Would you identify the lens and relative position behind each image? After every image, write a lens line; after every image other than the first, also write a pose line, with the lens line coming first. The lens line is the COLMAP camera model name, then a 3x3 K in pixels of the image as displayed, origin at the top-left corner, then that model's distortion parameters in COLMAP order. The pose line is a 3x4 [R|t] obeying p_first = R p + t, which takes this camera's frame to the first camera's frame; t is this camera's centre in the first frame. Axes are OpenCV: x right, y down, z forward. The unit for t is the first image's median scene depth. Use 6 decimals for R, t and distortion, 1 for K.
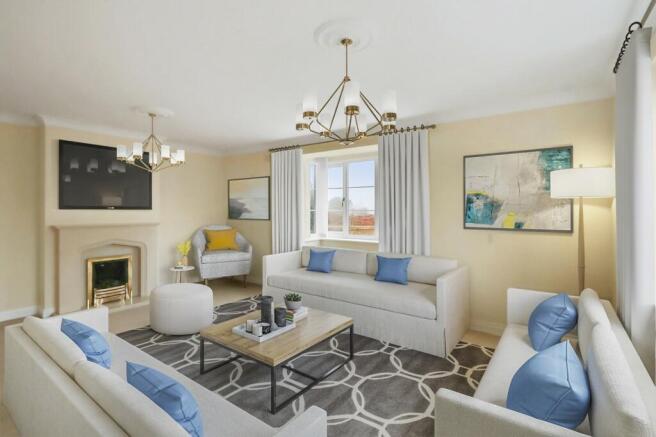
lens RADIAL K [[311.0, 0, 328.0], [0, 311.0, 218.5], [0, 0, 1]] dist [0.000637, 0.000215]
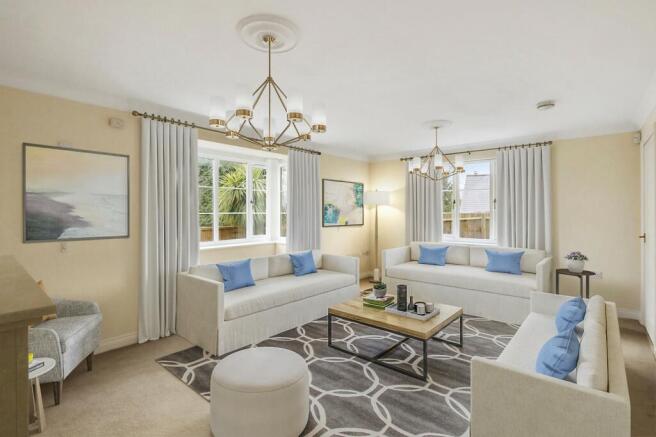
lens RADIAL K [[311.0, 0, 328.0], [0, 311.0, 218.5], [0, 0, 1]] dist [0.000637, 0.000215]
pose [[0.085274, -0.014215, 0.996256, -1.080433], [0.041041, 0.999100, 0.010743, -0.024118], [-0.995512, 0.039971, 0.085781, 0.856314]]
